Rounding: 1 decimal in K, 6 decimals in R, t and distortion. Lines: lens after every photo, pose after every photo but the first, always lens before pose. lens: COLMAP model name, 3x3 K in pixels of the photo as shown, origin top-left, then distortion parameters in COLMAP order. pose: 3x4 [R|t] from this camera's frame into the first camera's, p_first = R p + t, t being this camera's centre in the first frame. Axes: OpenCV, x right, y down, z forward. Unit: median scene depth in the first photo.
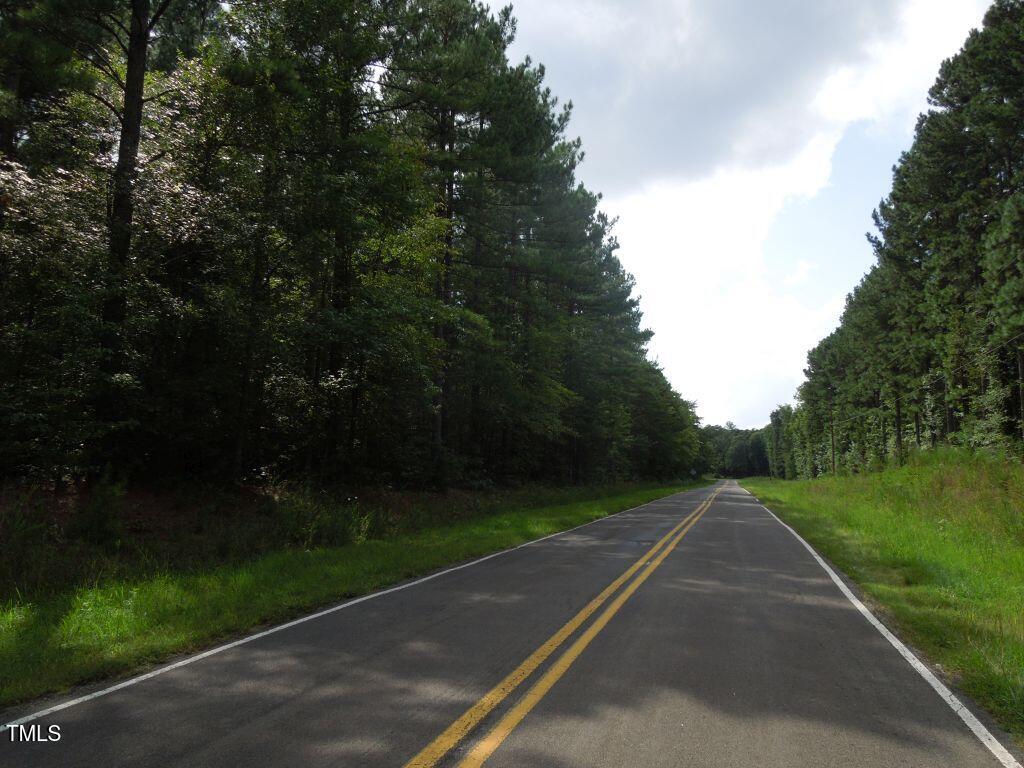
lens RADIAL K [[740.7, 0, 510.4], [0, 740.7, 384.9], [0, 0, 1]] dist [-0.004738, 0.002528]
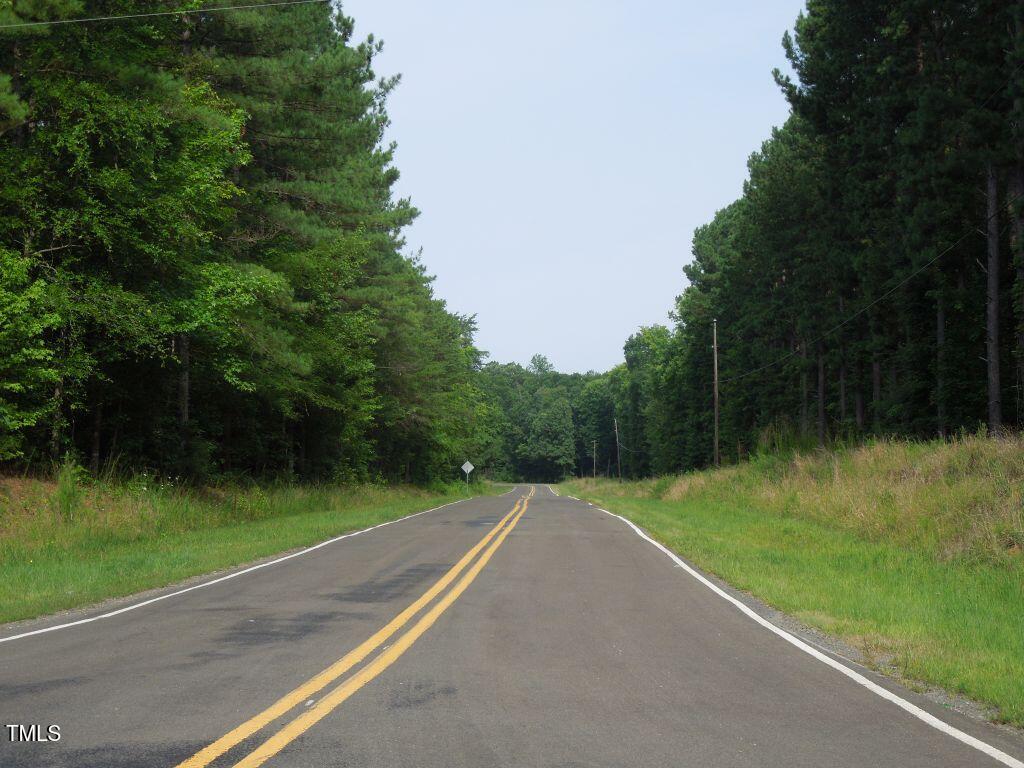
lens RADIAL K [[1825.6, 0, 512.0], [0, 1825.6, 383.9], [0, 0, 1]] dist [-0.013614, 0.000000]
pose [[0.962697, 0.002502, 0.270572, -0.102252], [-0.021172, 0.997588, 0.066106, -0.033477], [-0.269754, -0.069368, 0.960427, -0.313215]]
